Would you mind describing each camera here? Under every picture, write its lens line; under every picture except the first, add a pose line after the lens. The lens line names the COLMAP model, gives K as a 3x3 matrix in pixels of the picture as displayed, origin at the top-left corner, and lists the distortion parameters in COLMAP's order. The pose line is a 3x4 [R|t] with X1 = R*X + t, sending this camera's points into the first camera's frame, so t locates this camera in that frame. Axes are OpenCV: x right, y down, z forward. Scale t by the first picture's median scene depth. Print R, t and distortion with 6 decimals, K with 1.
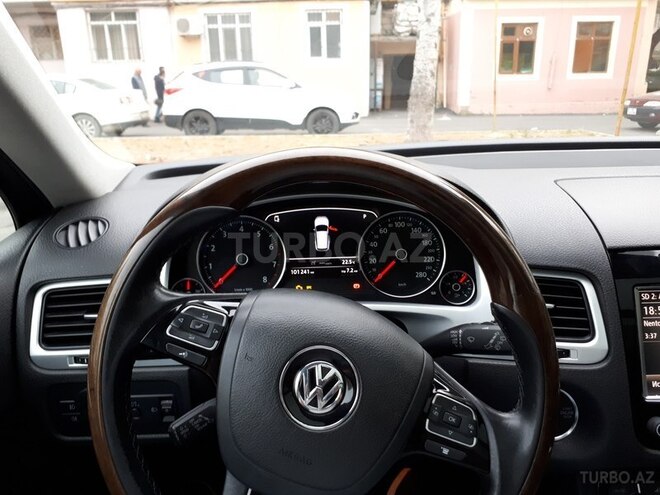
lens RADIAL K [[529.5, 0, 325.1], [0, 529.5, 247.1], [0, 0, 1]] dist [0.017201, -0.015866]
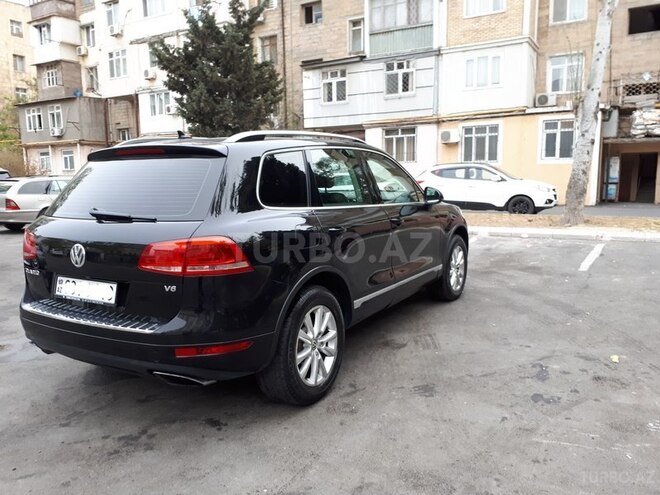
lens RADIAL K [[529.5, 0, 330.8], [0, 529.5, 248.3], [0, 0, 1]] dist [0.017201, -0.015866]
pose [[0.857619, 0.076046, -0.508632, 0.190464], [-0.158030, 0.980126, -0.119919, 0.074442], [0.489404, 0.183224, 0.852592, -0.250351]]
